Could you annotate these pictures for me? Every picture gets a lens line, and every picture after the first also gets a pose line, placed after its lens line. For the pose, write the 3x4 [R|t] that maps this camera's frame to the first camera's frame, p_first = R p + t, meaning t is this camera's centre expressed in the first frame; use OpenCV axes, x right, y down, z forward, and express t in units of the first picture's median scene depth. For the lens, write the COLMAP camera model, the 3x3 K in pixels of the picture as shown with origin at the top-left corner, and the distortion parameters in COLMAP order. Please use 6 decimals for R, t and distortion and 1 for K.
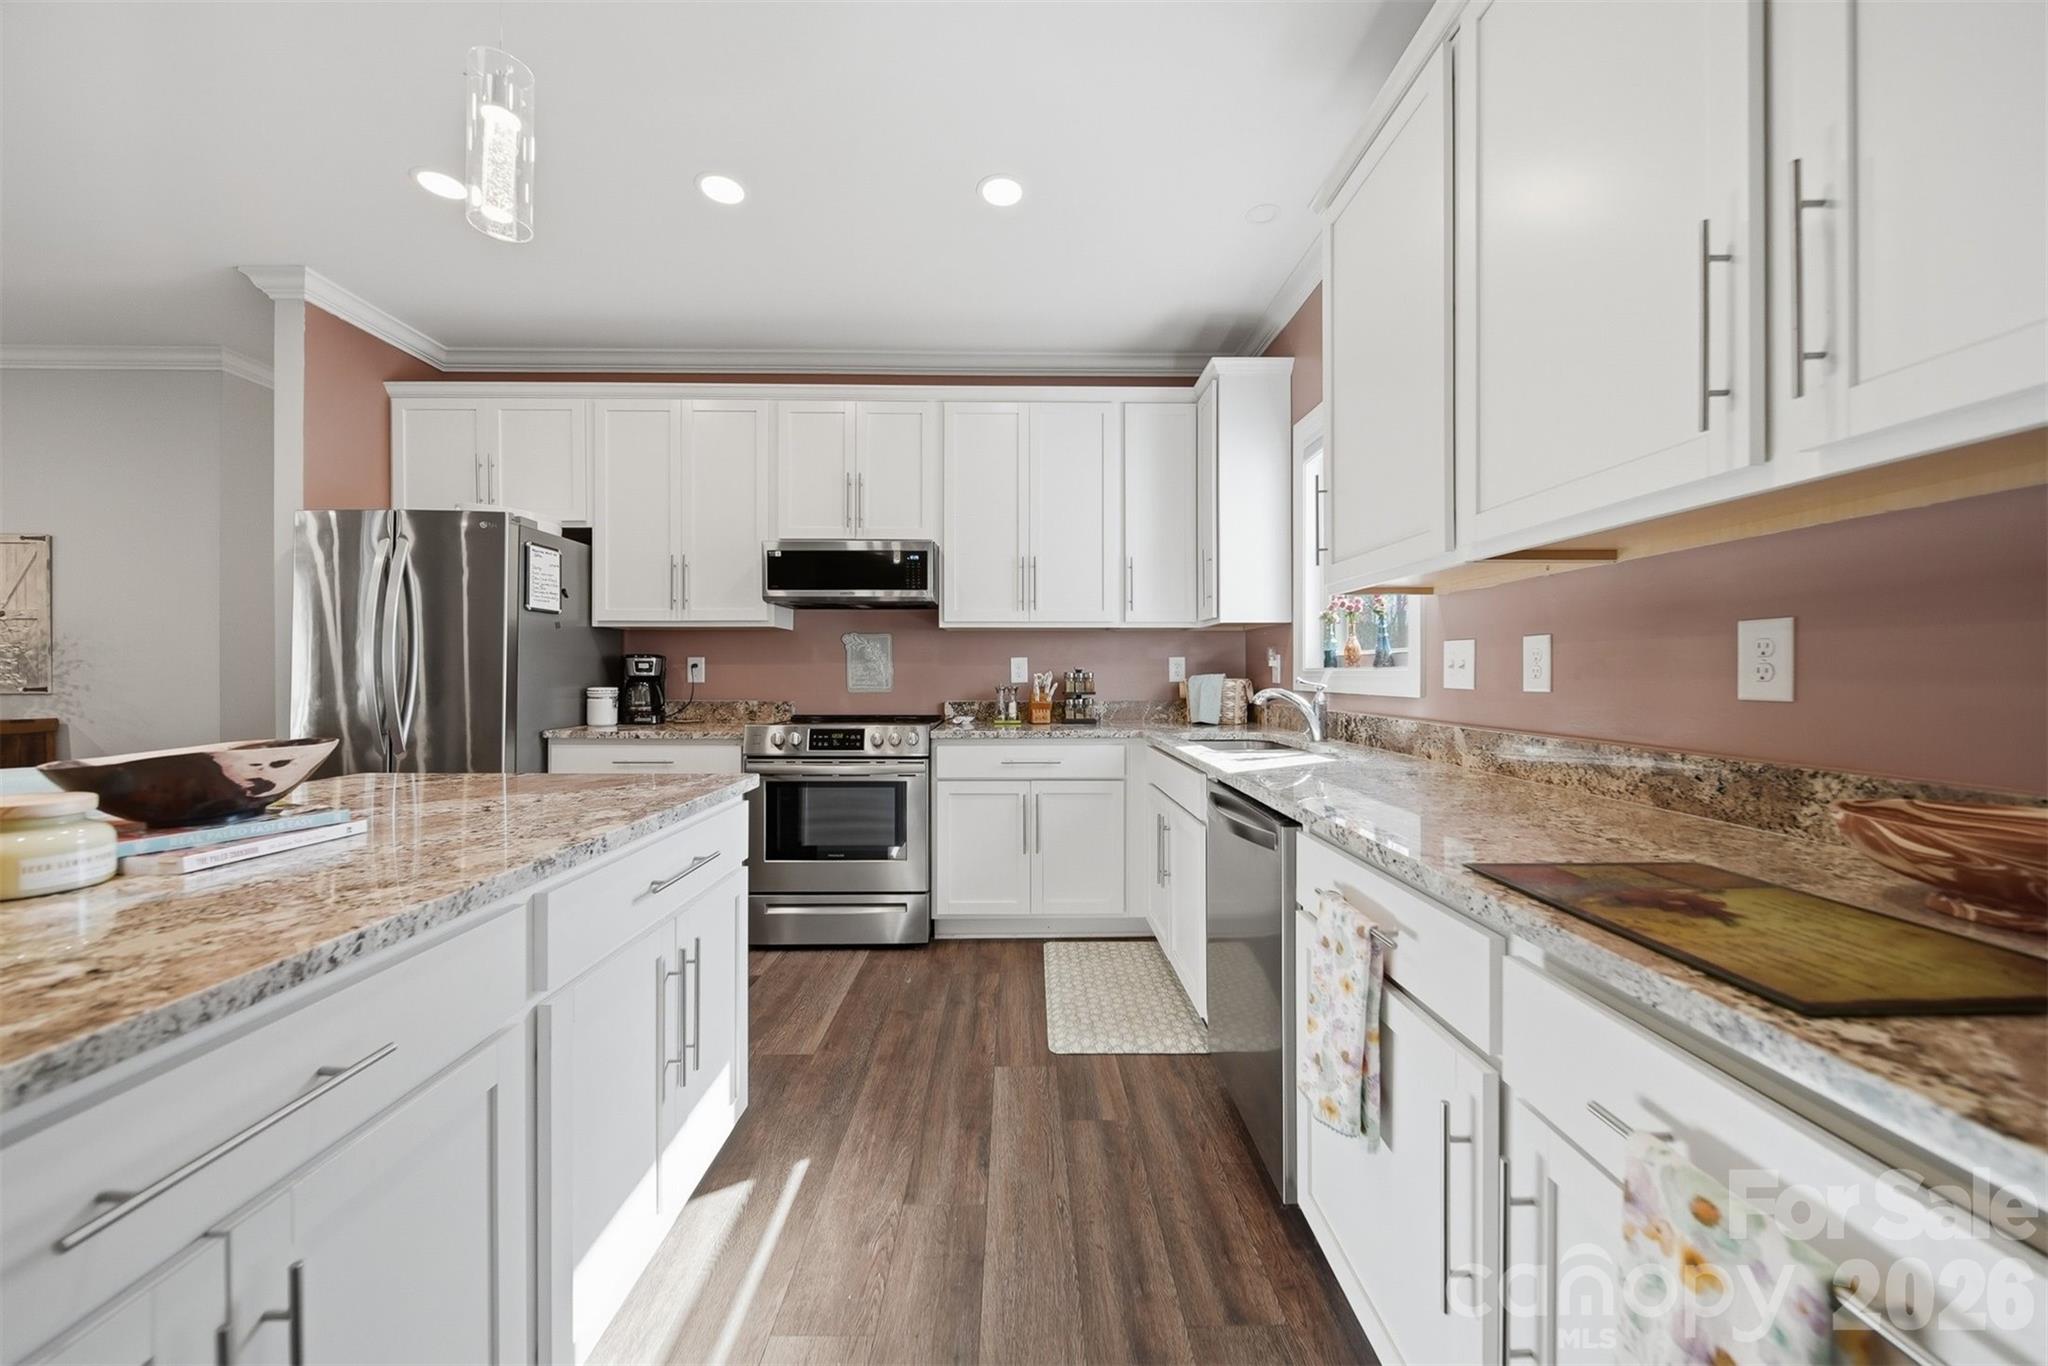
lens RADIAL K [[729.2, 0, 1026.9], [0, 729.2, 673.6], [0, 0, 1]] dist [0.000750, -0.001155]
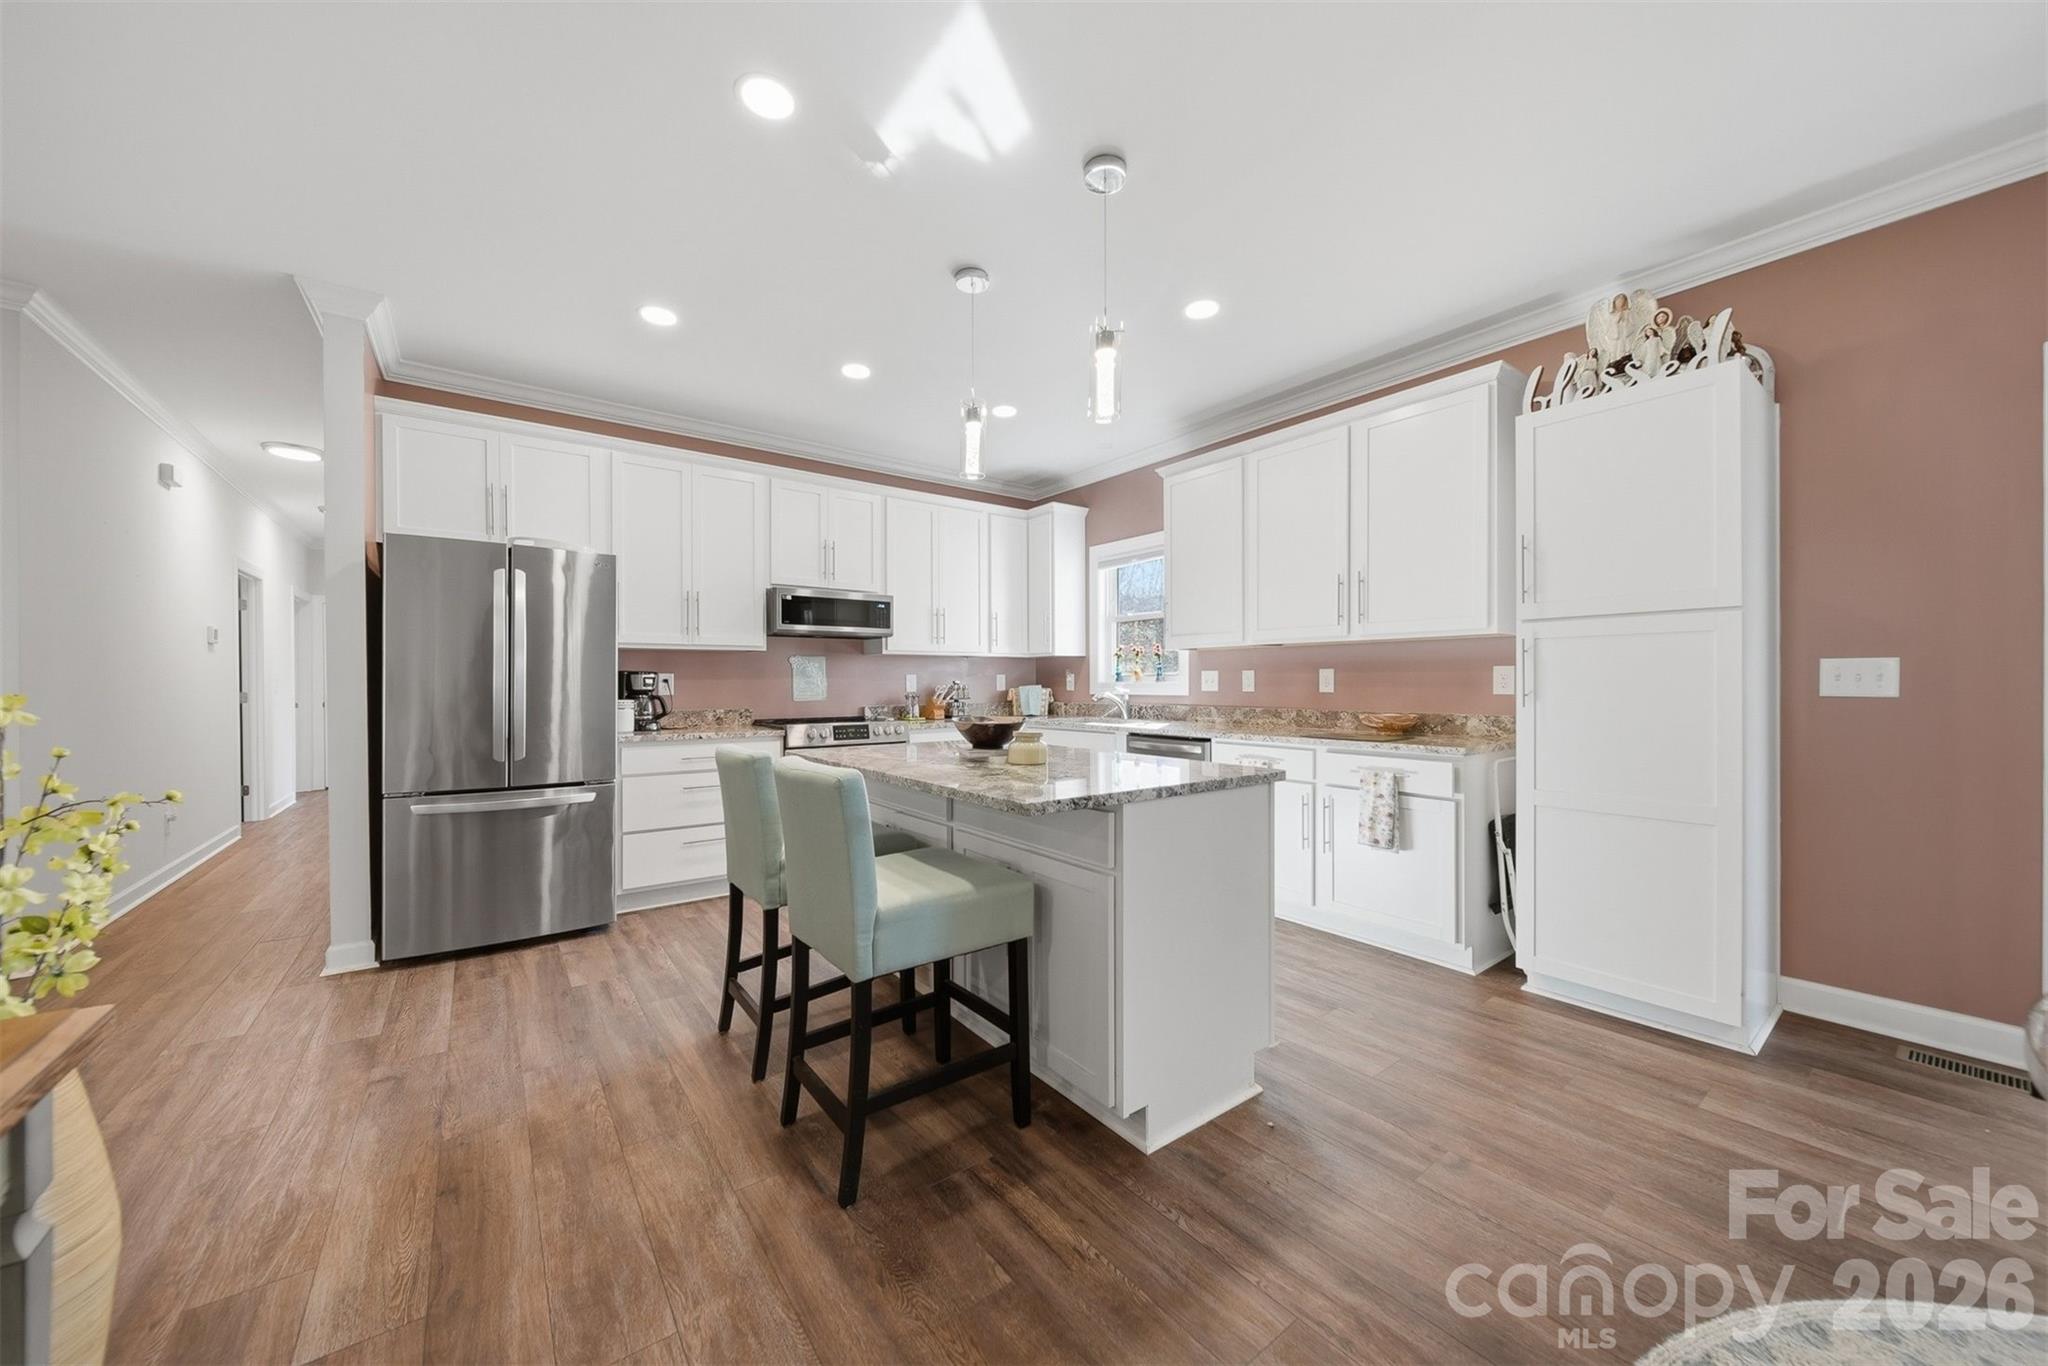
lens RADIAL K [[729.2, 0, 1027.2], [0, 729.2, 681.9], [0, 0, 1]] dist [0.000750, -0.001155]
pose [[0.804523, -0.002939, 0.593915, -0.812008], [0.004525, 0.999989, -0.001182, -0.005915], [-0.593905, 0.003639, 0.804527, -0.349288]]
